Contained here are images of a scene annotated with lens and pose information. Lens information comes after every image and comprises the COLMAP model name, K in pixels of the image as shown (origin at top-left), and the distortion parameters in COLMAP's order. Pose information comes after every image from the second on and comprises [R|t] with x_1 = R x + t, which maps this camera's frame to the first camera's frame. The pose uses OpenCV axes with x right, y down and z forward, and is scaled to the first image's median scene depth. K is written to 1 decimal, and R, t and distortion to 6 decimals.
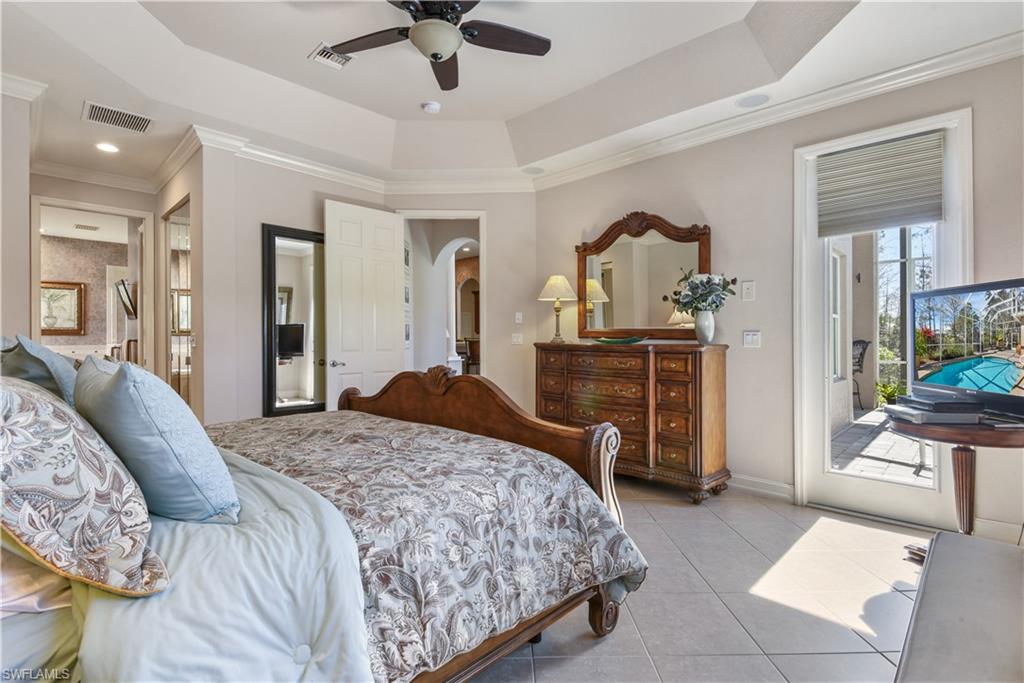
lens RADIAL K [[478.3, 0, 518.1], [0, 478.3, 339.3], [0, 0, 1]] dist [-0.004466, -0.000617]
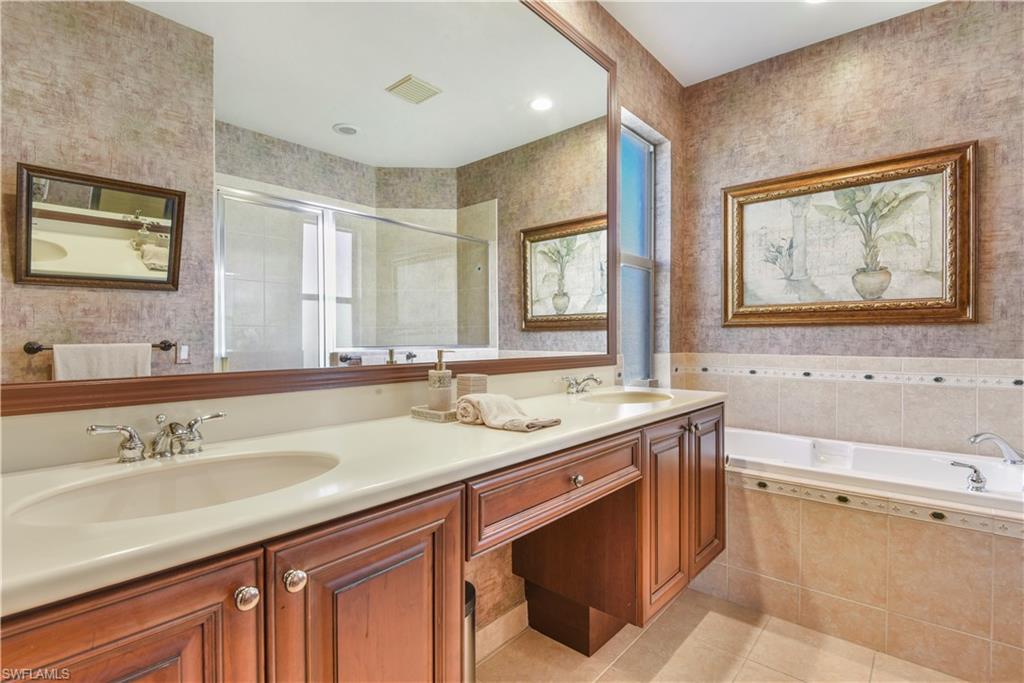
lens RADIAL K [[478.3, 0, 518.3], [0, 478.3, 340.1], [0, 0, 1]] dist [-0.004466, -0.000617]
pose [[0.054279, 0.008699, -0.998488, -0.648810], [-0.002441, 0.999960, 0.008579, -0.000143], [0.998523, 0.001972, 0.054298, 0.720293]]
